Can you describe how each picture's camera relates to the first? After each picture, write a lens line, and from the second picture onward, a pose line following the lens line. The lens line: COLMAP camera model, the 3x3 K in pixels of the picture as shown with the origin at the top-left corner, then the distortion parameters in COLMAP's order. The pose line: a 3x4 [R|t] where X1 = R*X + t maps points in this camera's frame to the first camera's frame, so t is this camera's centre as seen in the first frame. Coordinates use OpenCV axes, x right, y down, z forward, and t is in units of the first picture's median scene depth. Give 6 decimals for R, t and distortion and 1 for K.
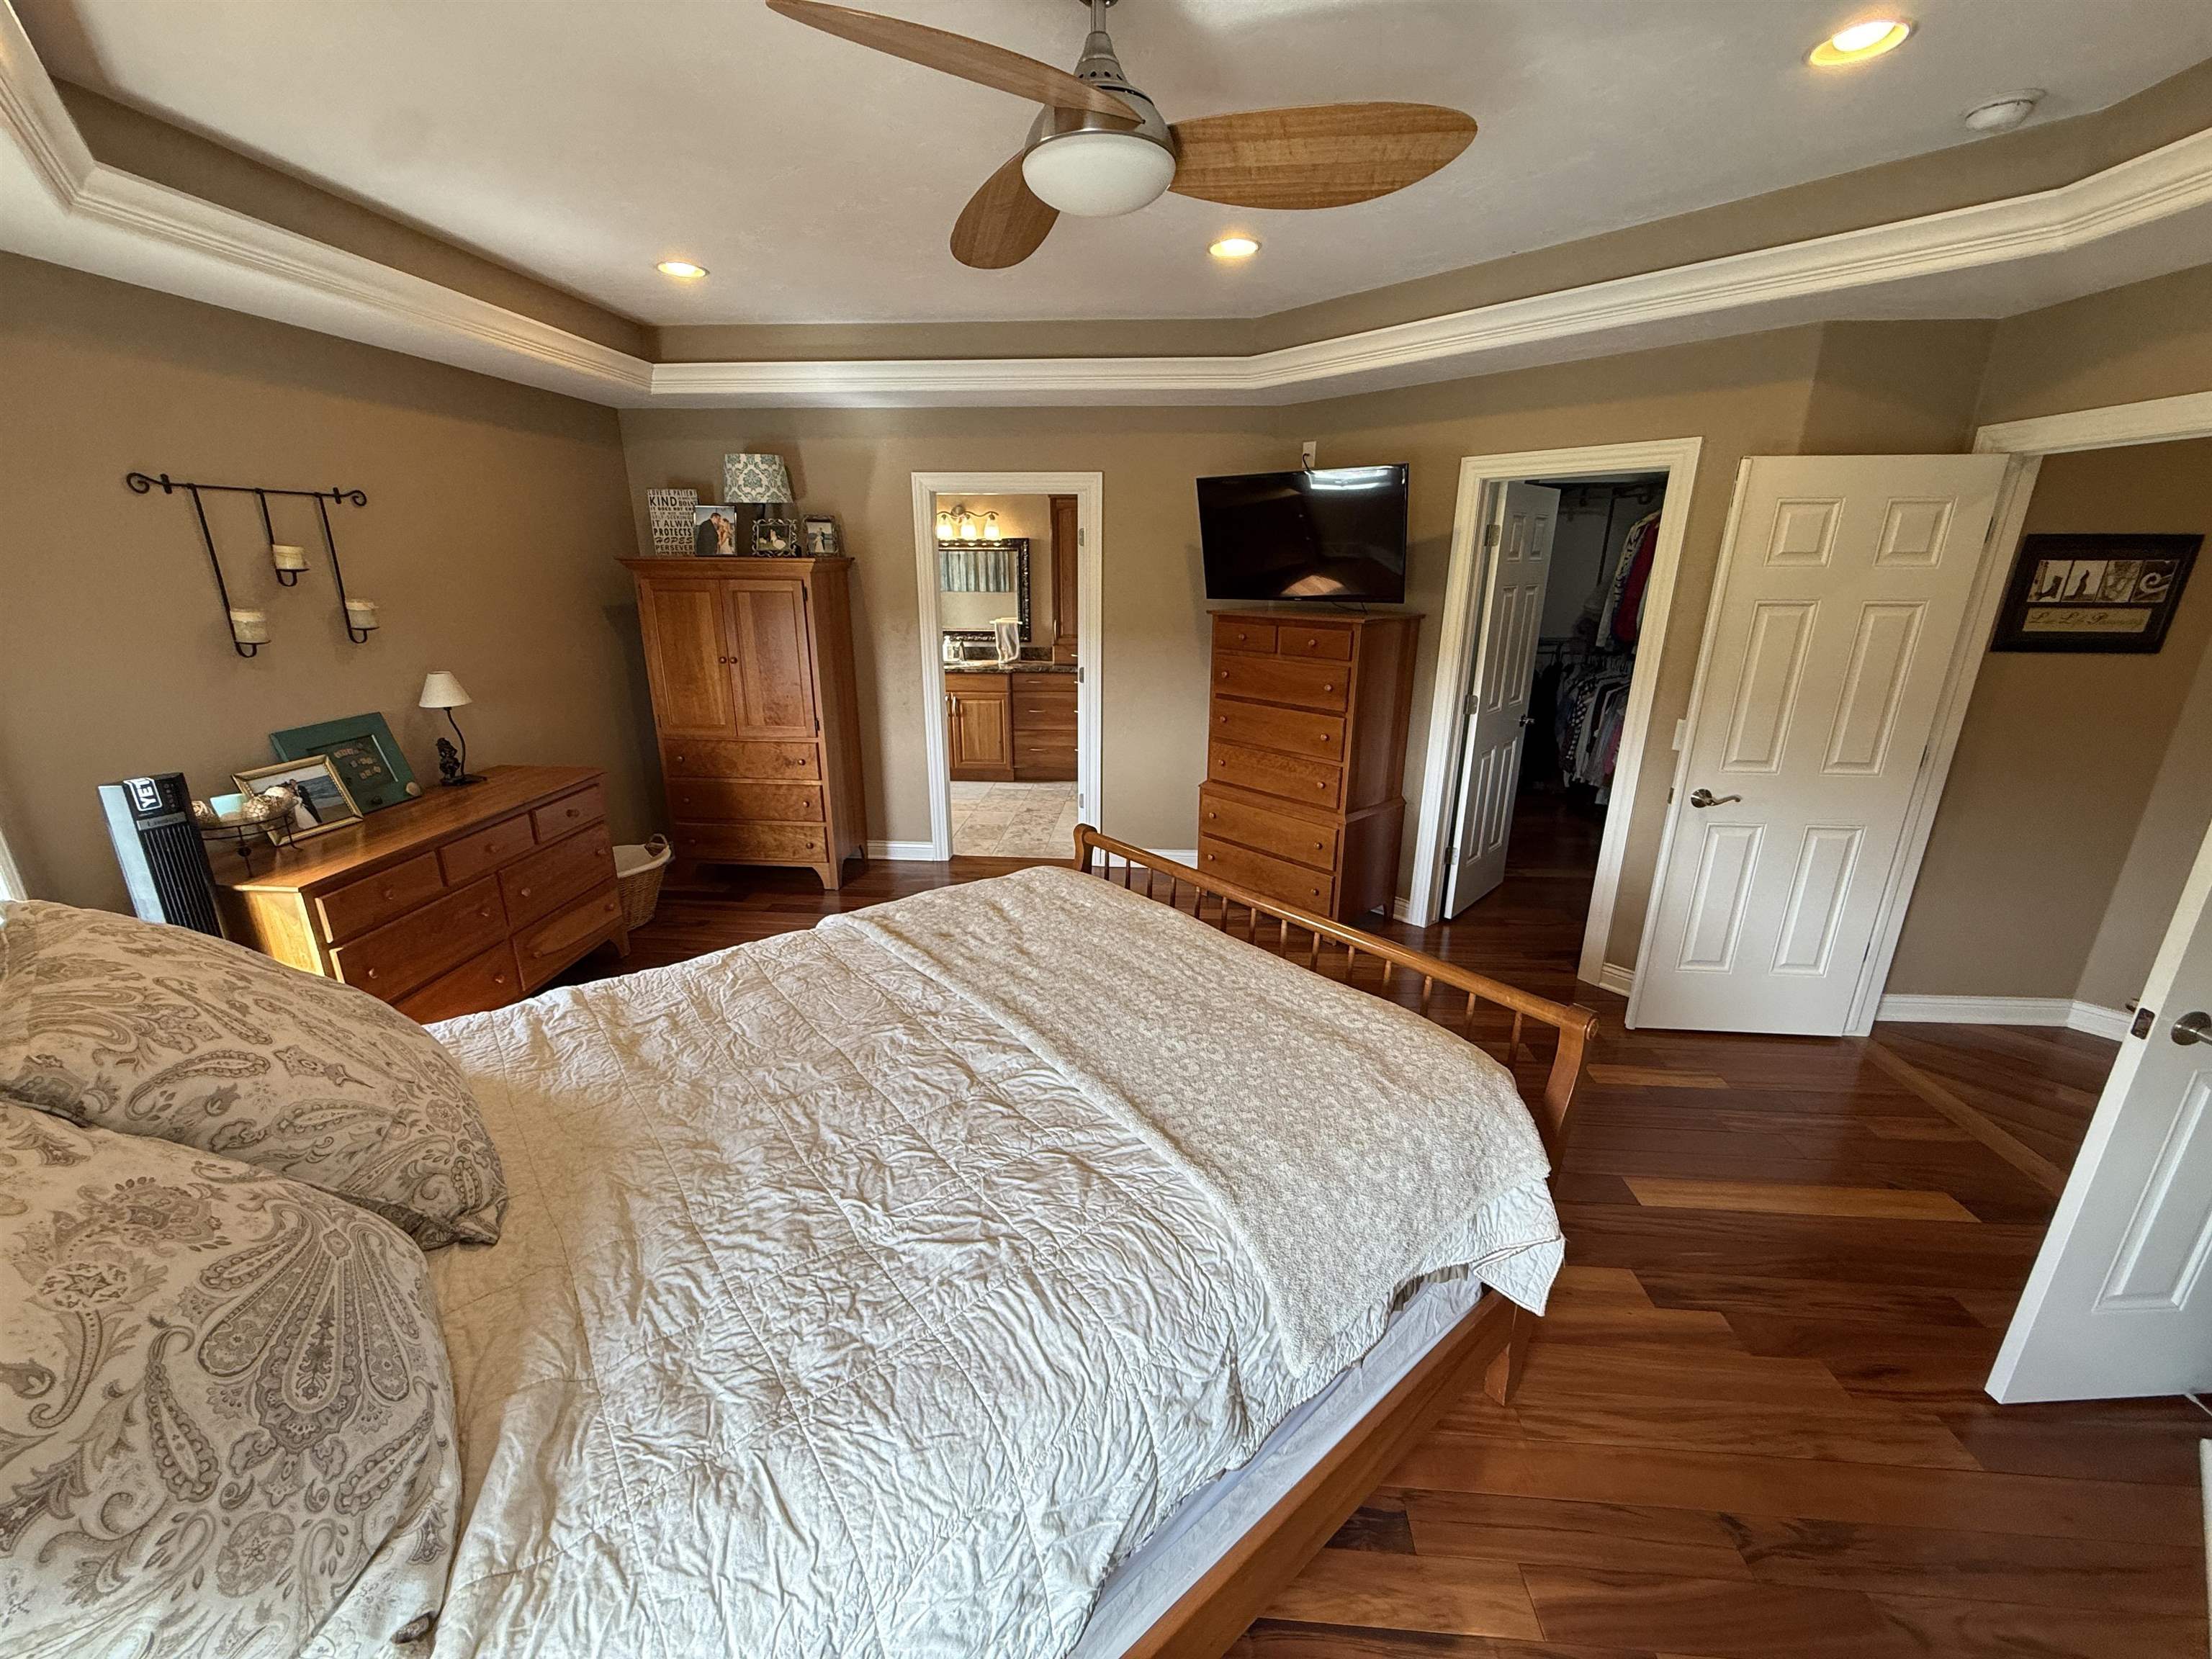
lens RADIAL K [[877.4, 0, 1102.8], [0, 877.4, 833.9], [0, 0, 1]] dist [-0.001052, 0.000517]
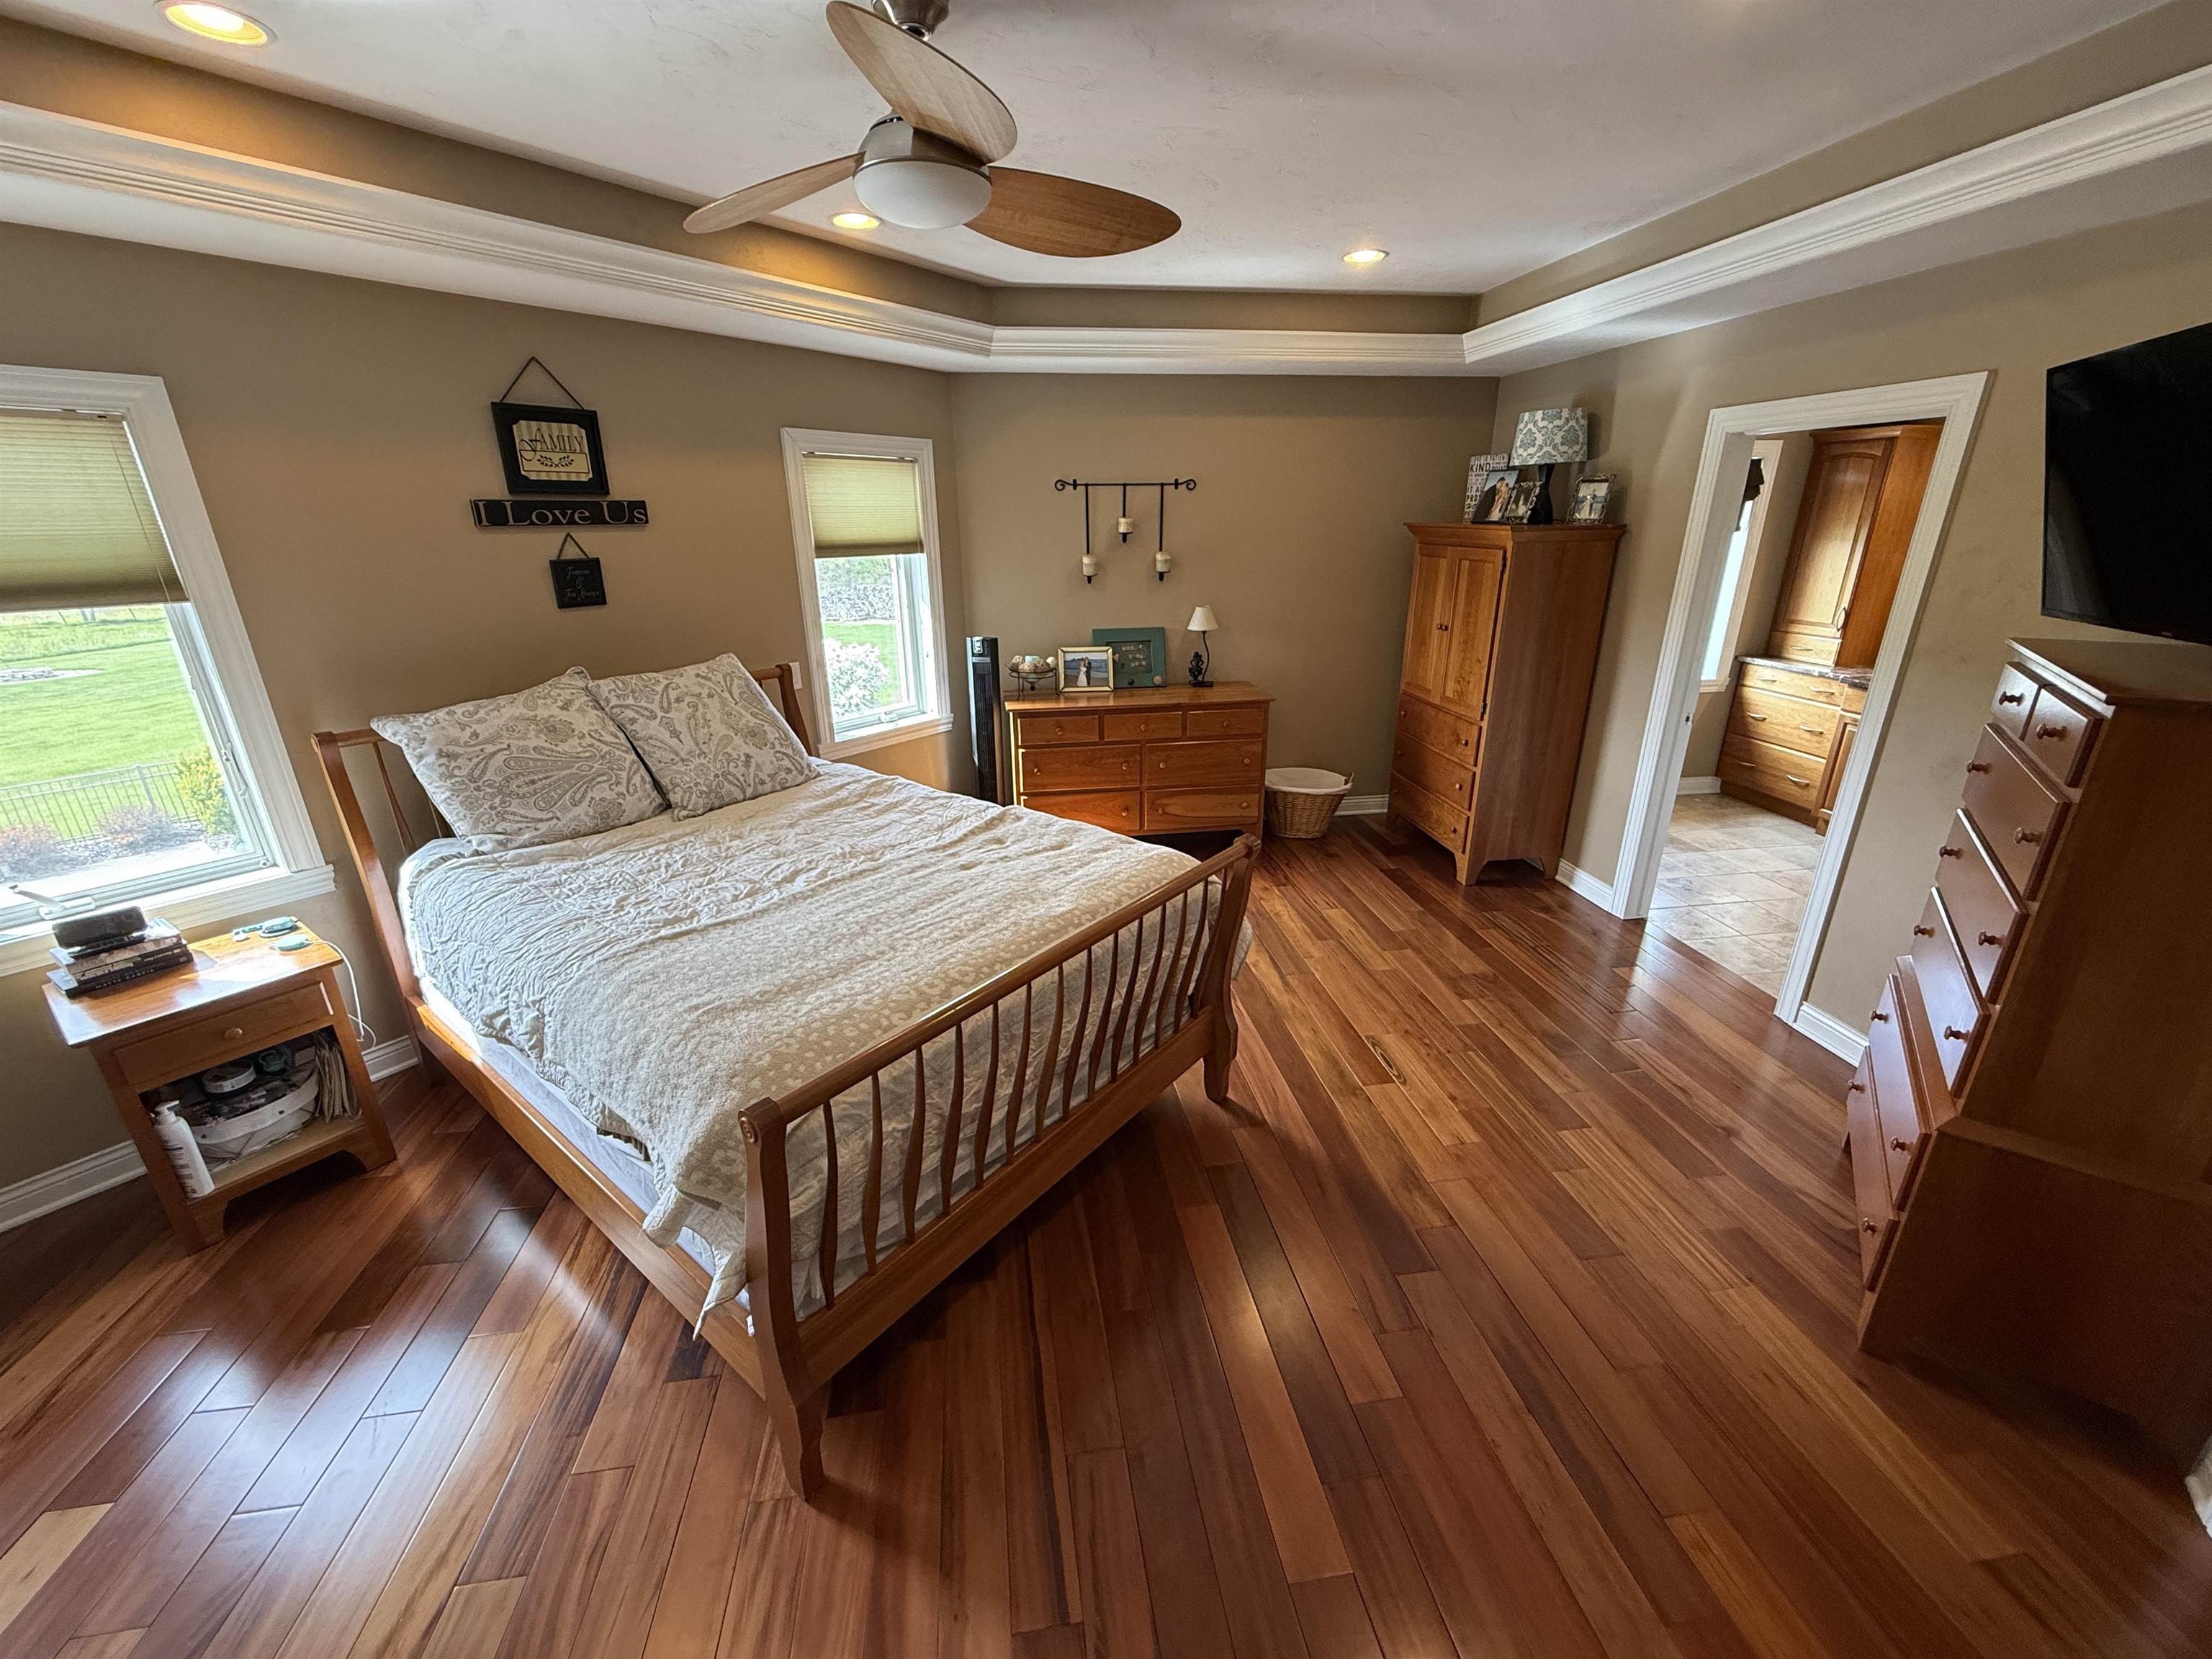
lens RADIAL K [[877.4, 0, 1098.0], [0, 877.4, 830.7], [0, 0, 1]] dist [-0.001052, 0.000517]
pose [[0.215856, 0.327581, -0.919835, 0.498544], [-0.288281, 0.921431, 0.260499, -0.132407], [0.932899, 0.208941, 0.293332, 0.388104]]
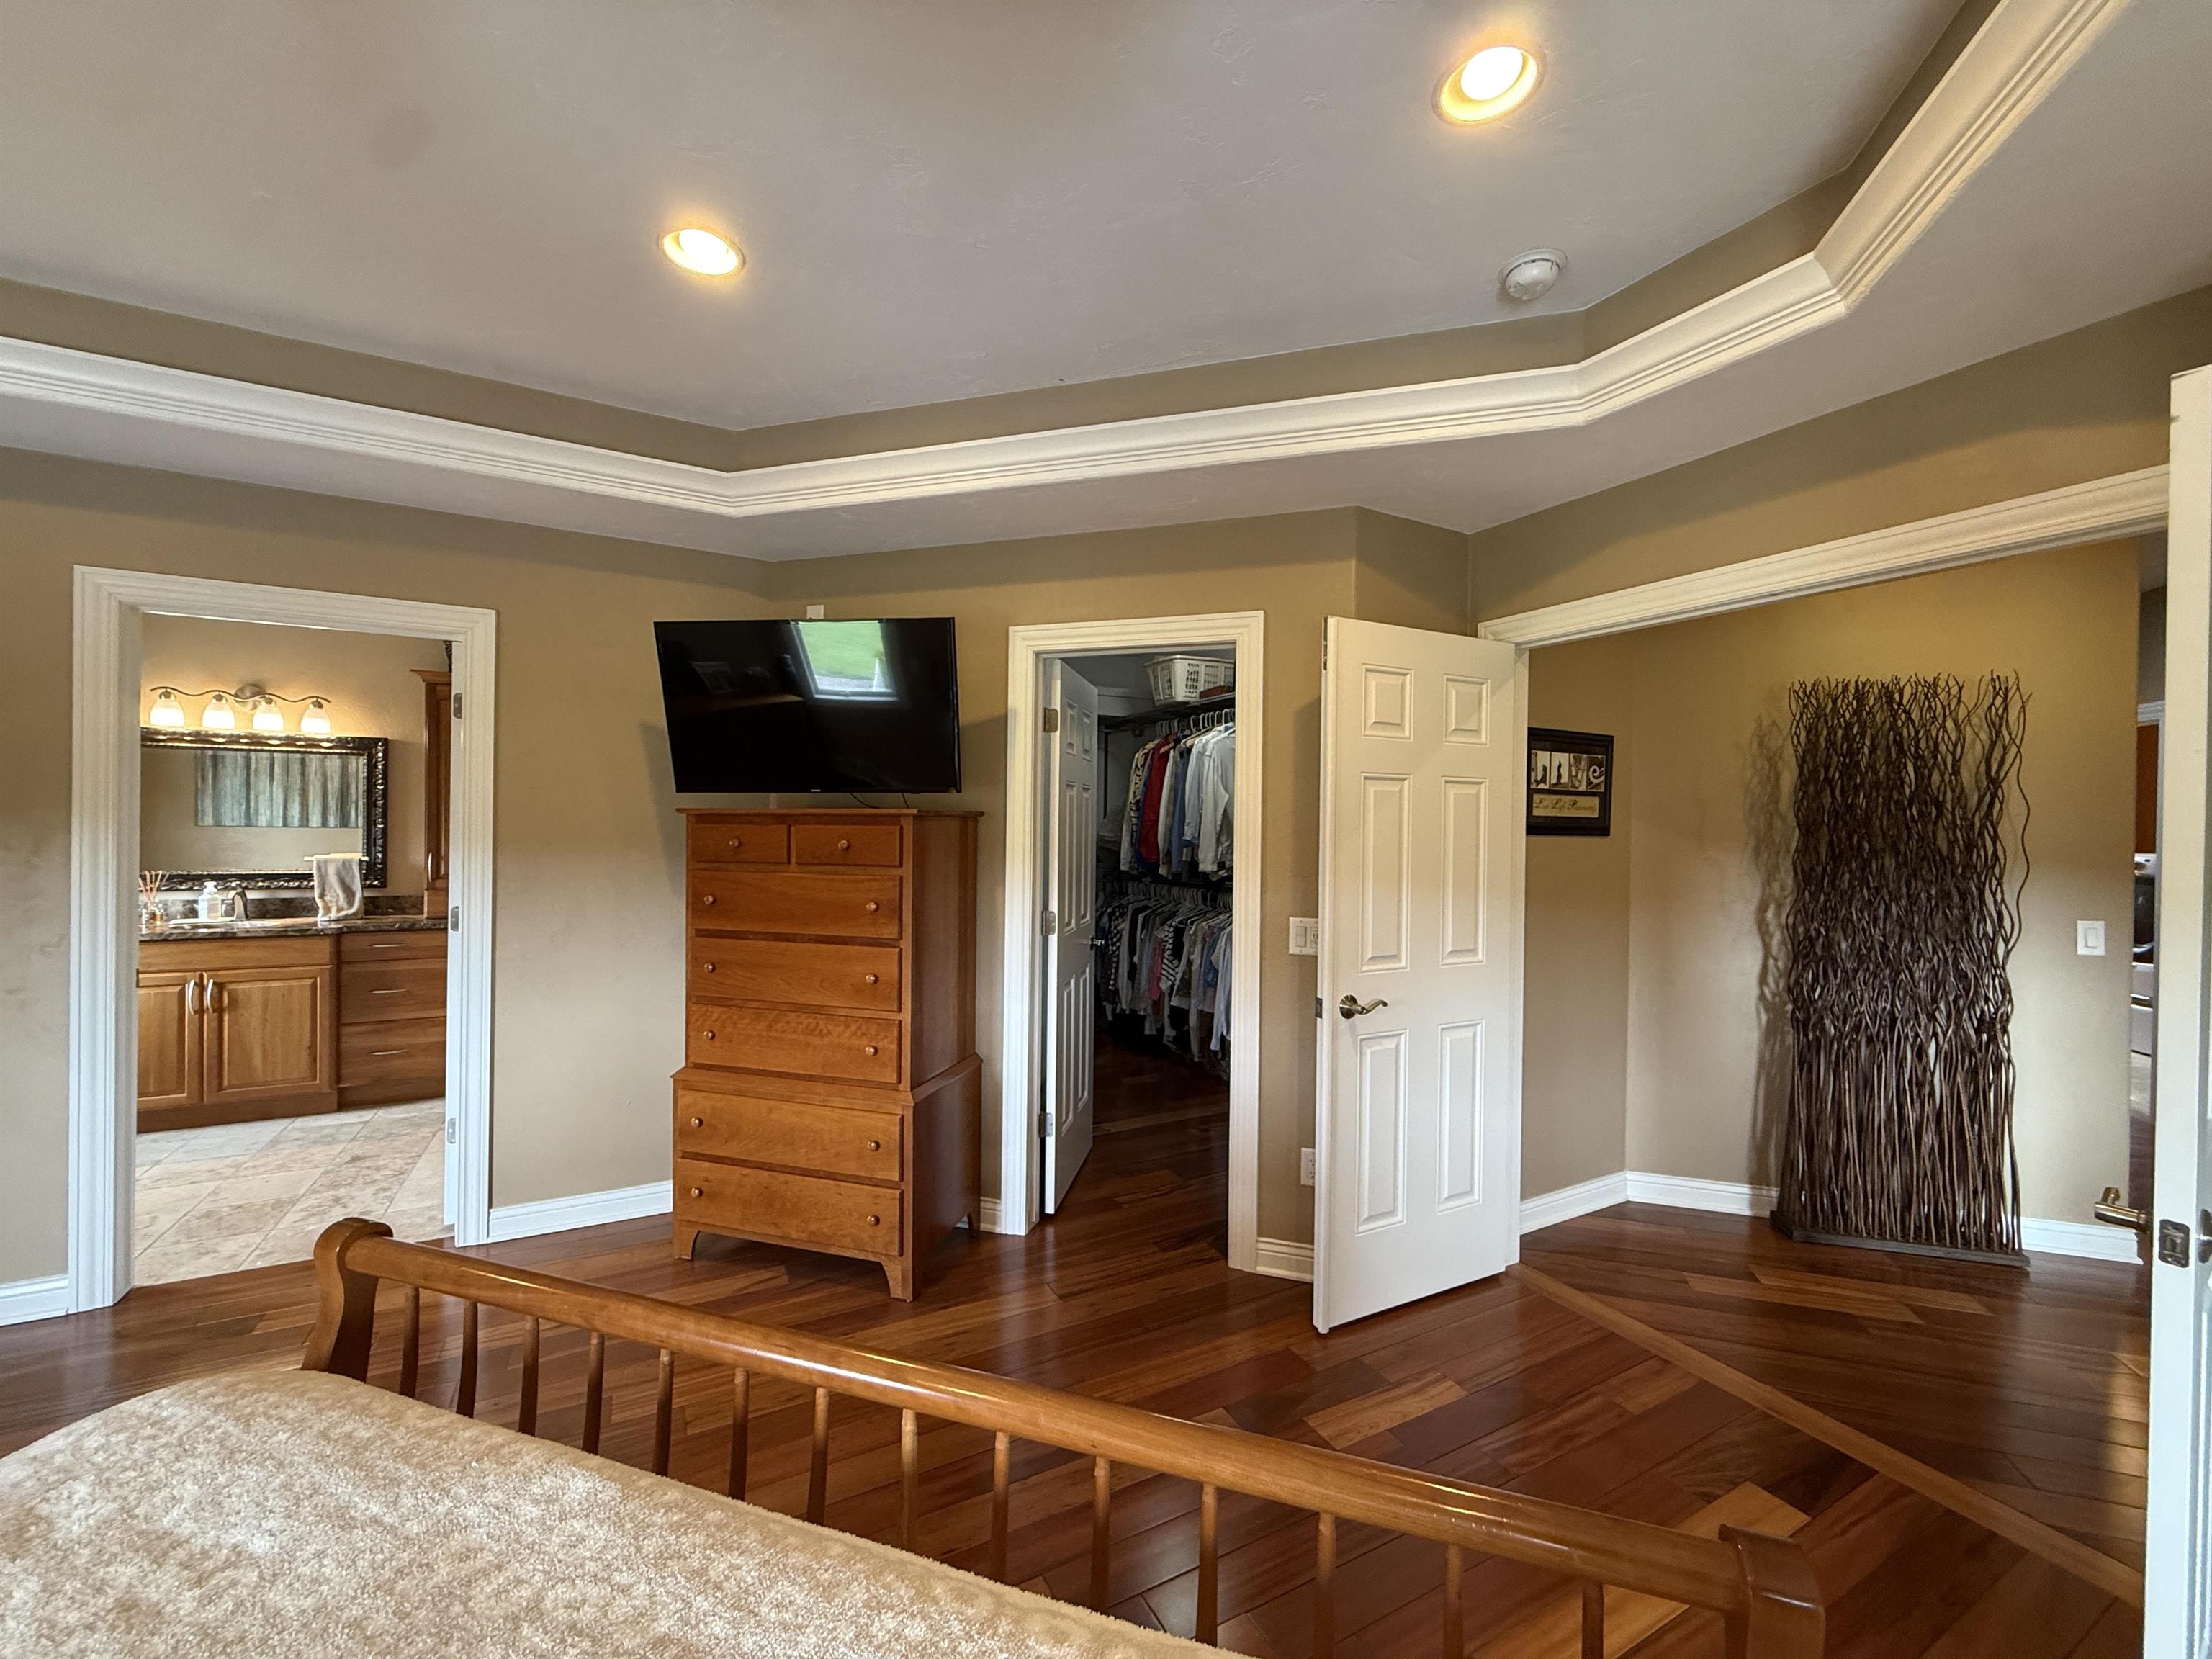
lens RADIAL K [[877.4, 0, 1099.3], [0, 877.4, 831.3], [0, 0, 1]] dist [-0.001052, 0.000517]
pose [[0.847188, 0.005533, 0.531265, 0.036140], [0.151924, 0.955670, -0.252220, -0.018672], [-0.509109, 0.294389, 0.808791, 0.295099]]
